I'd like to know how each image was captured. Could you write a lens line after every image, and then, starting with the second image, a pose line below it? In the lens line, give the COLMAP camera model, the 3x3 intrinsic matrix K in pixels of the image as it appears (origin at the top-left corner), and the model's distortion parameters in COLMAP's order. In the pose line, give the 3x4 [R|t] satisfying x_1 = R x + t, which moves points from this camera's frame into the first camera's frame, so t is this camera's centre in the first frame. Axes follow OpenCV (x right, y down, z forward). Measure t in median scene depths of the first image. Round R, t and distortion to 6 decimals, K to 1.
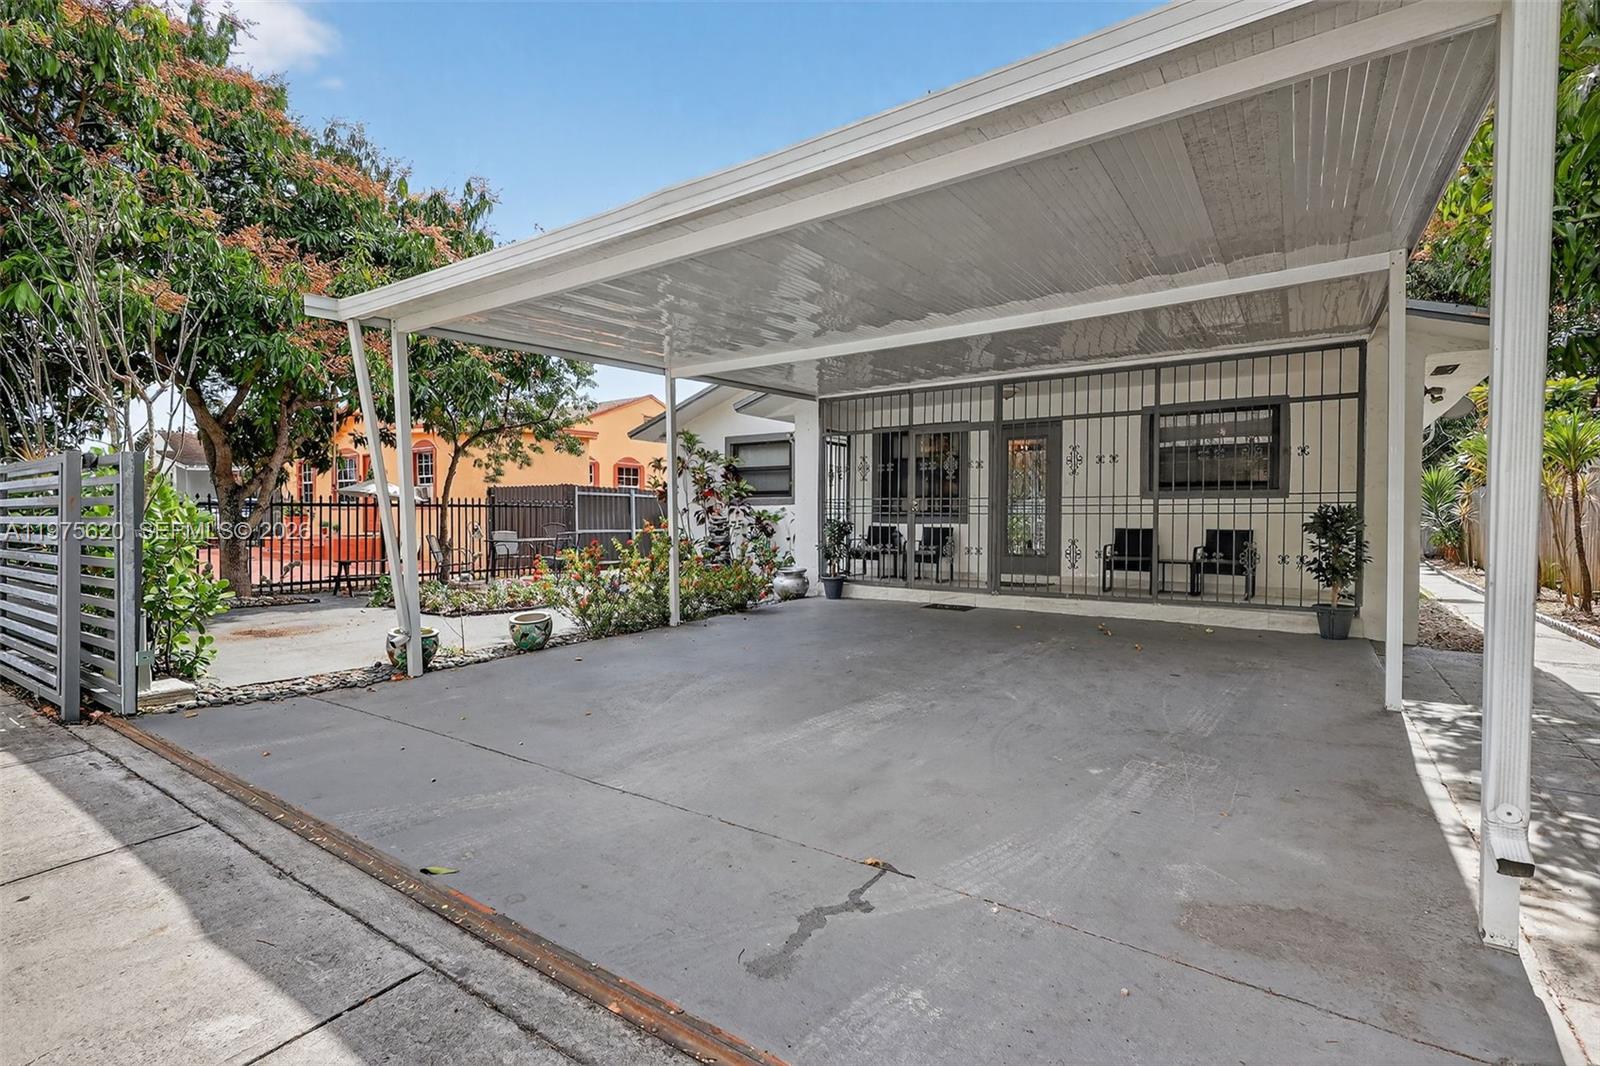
lens RADIAL K [[744.7, 0, 793.7], [0, 744.7, 521.7], [0, 0, 1]] dist [-0.003406, 0.000856]
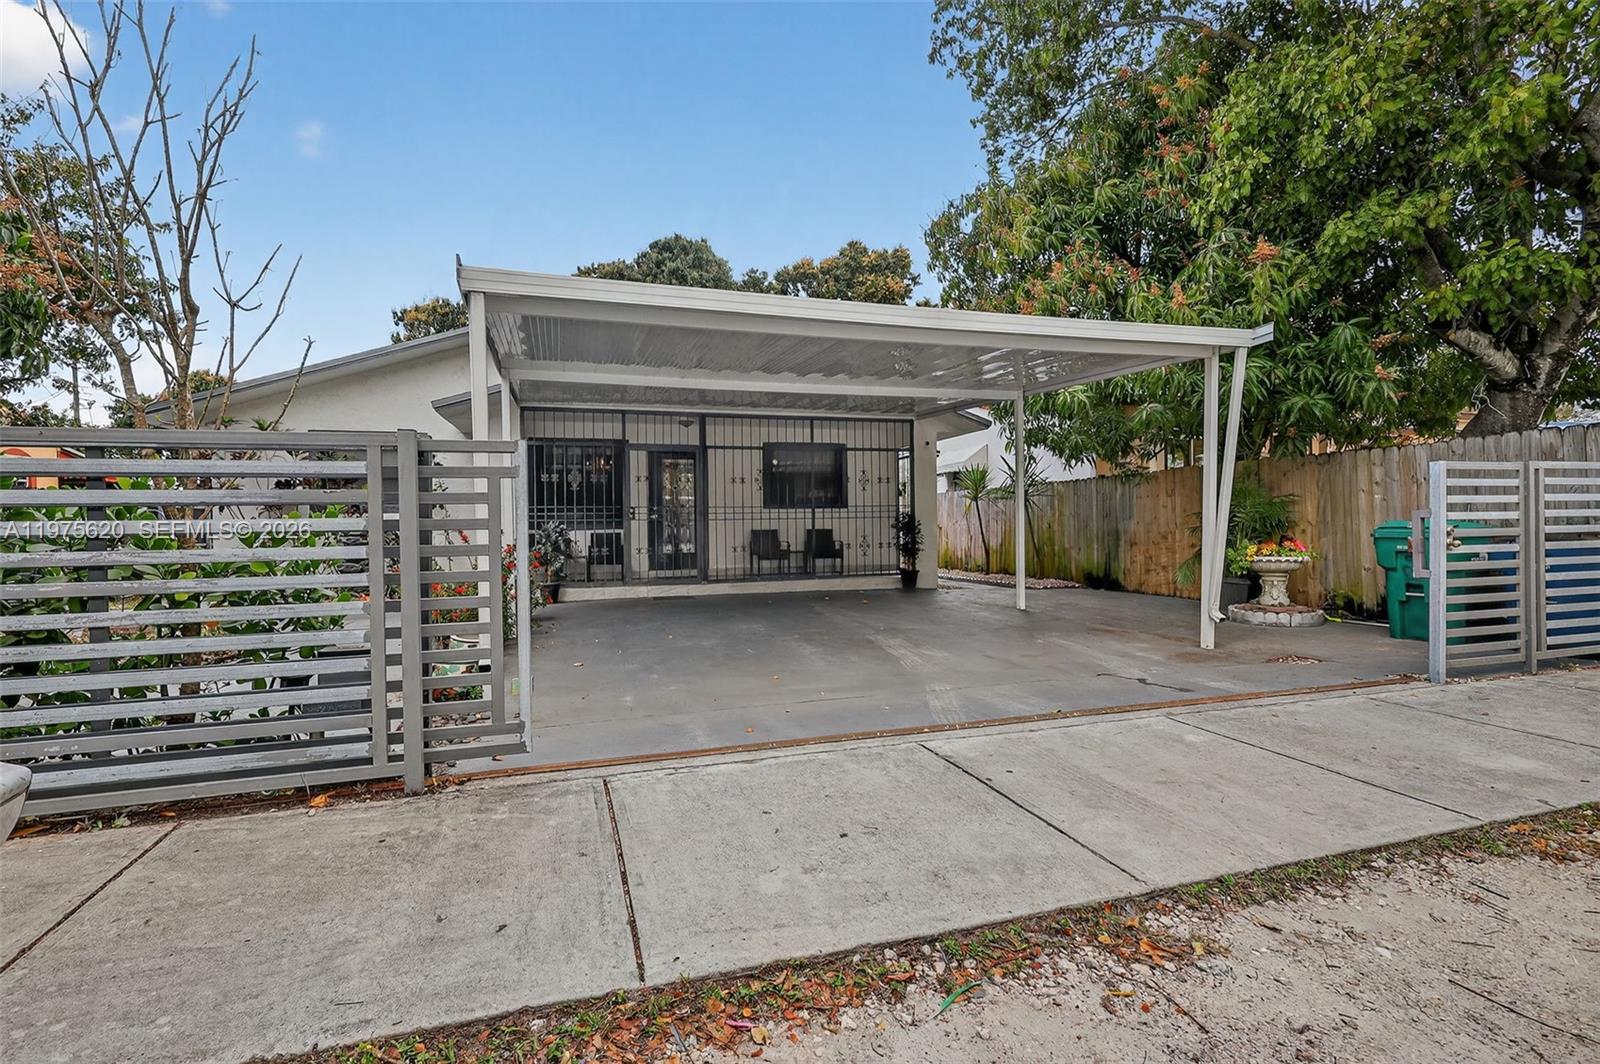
lens RADIAL K [[744.7, 0, 795.3], [0, 744.7, 534.6], [0, 0, 1]] dist [-0.003406, 0.000856]
pose [[0.604243, -0.020112, 0.796547, -0.545241], [0.021181, 0.999734, 0.009174, 0.005534], [-0.796519, 0.011328, 0.604508, 0.102843]]
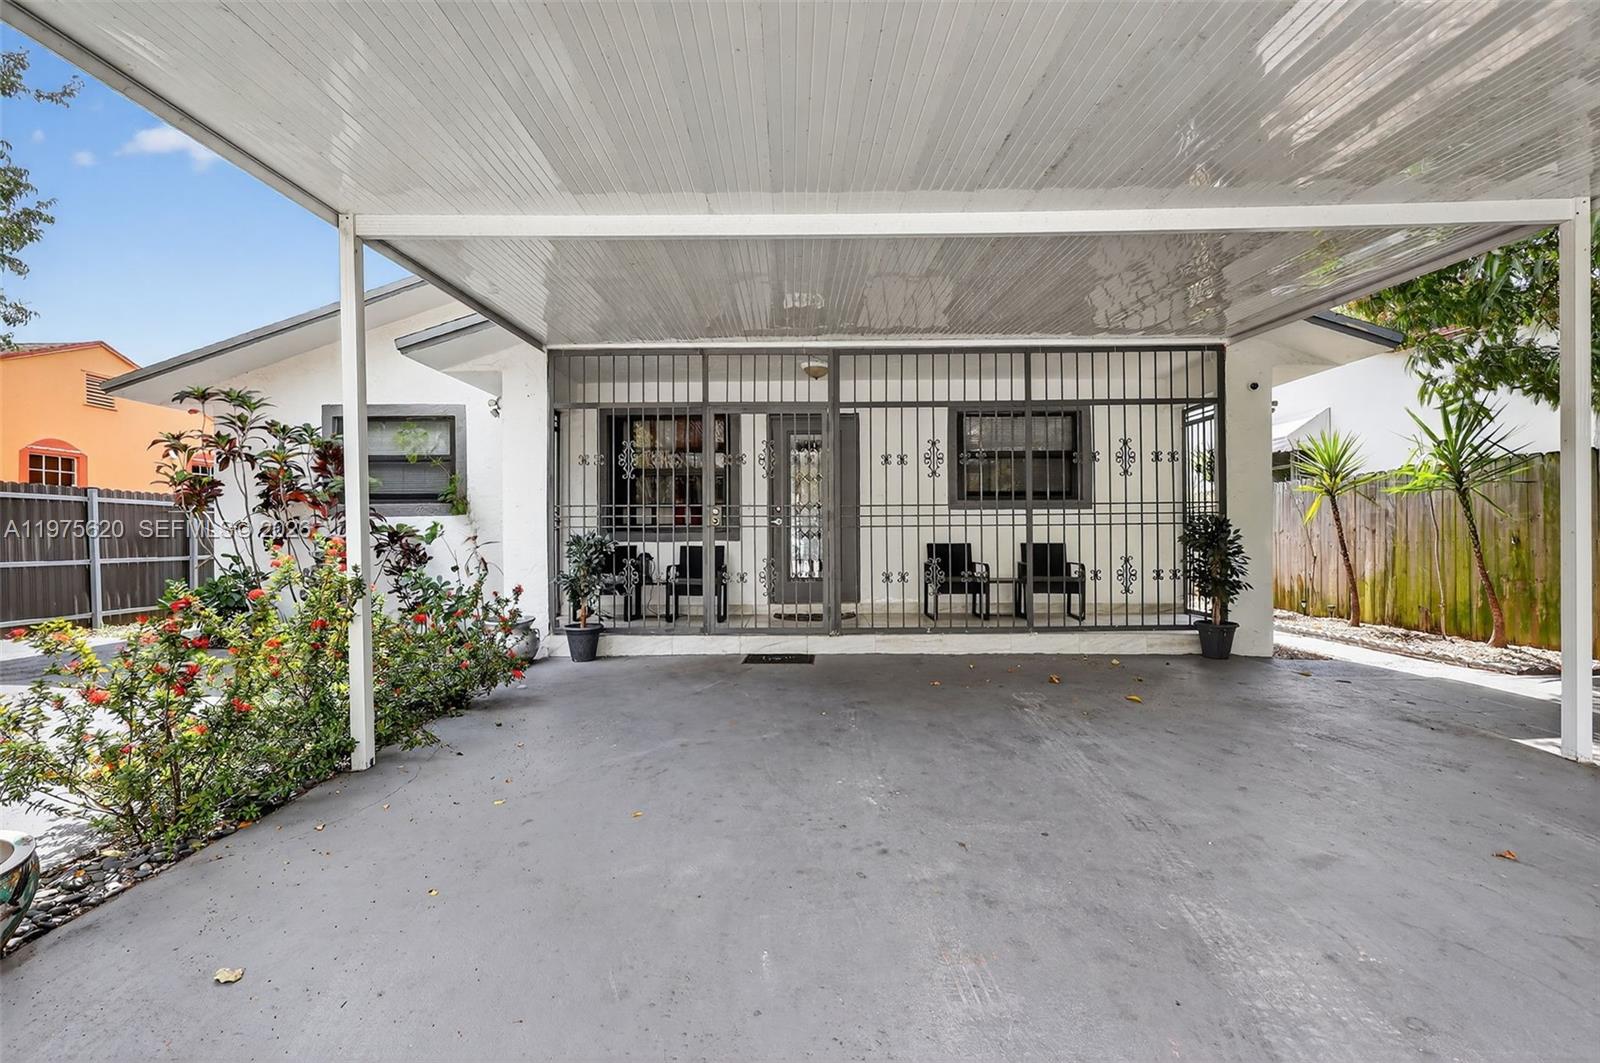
lens RADIAL K [[744.7, 0, 801.0], [0, 744.7, 525.0], [0, 0, 1]] dist [-0.003406, 0.000856]
pose [[0.818331, -0.002204, 0.574743, -0.155568], [0.011953, 0.999842, -0.013184, -0.002428], [-0.574623, 0.017659, 0.818228, 0.353190]]
